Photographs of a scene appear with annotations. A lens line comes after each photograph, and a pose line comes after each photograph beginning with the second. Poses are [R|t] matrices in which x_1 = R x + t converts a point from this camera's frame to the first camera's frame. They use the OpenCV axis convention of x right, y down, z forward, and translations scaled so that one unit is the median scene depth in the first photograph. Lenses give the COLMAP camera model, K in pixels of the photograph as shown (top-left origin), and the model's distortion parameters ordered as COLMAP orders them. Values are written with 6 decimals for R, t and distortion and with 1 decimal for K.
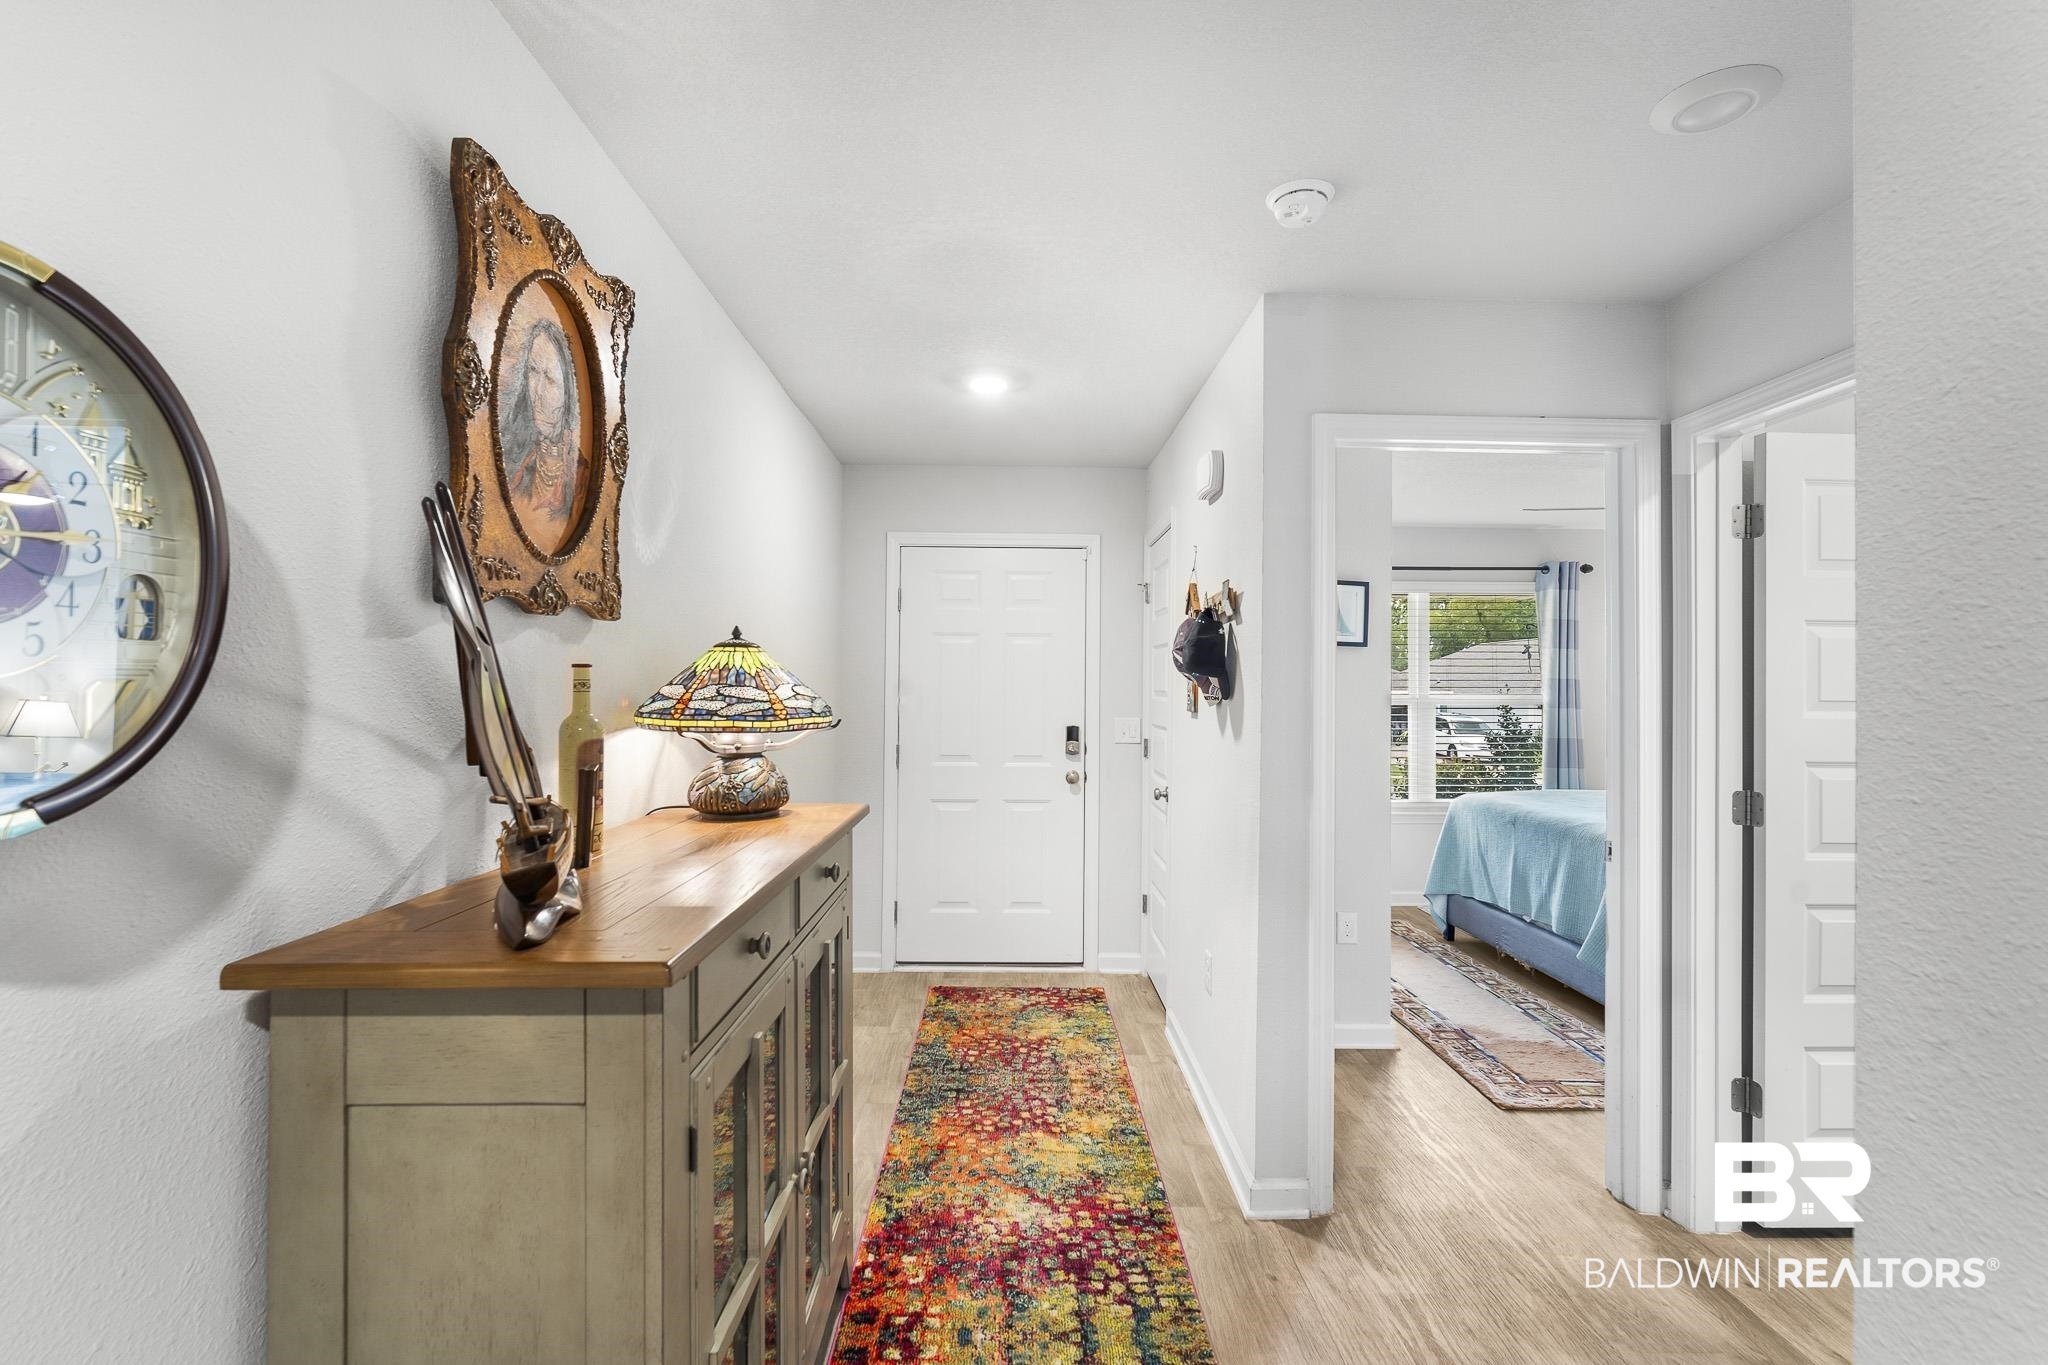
lens RADIAL K [[904.4, 0, 1031.9], [0, 904.4, 683.0], [0, 0, 1]] dist [-0.006844, 0.000119]
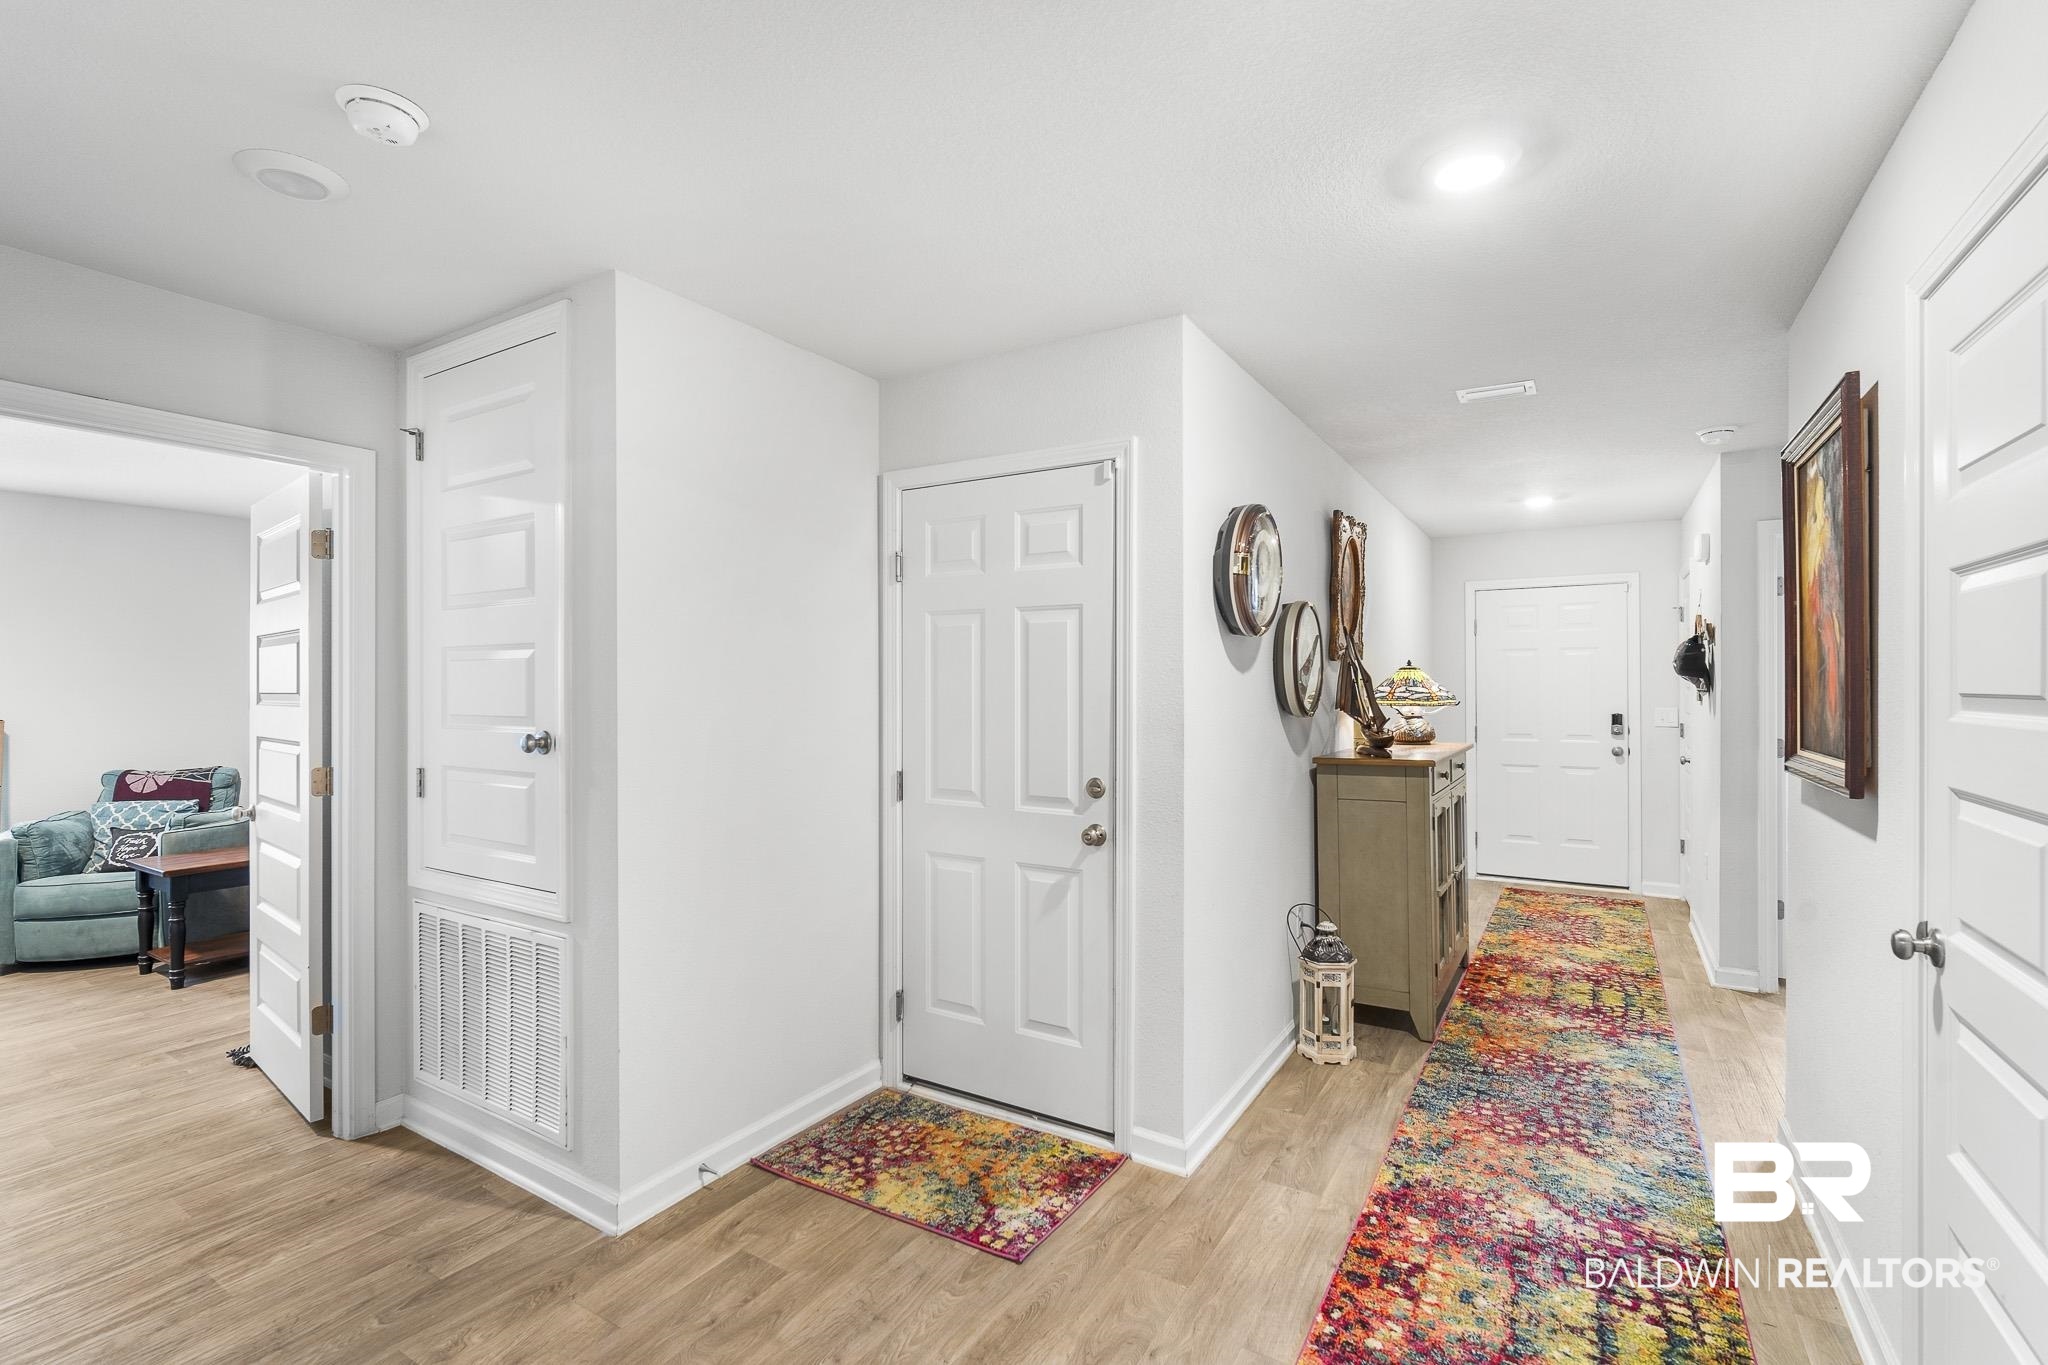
lens RADIAL K [[904.4, 0, 1031.9], [0, 904.4, 683.0], [0, 0, 1]] dist [-0.006844, 0.000119]
pose [[0.835872, -0.012966, -0.548772, 0.088267], [0.011507, 0.999915, -0.006099, -0.001870], [0.548804, -0.001217, 0.835950, -1.023949]]
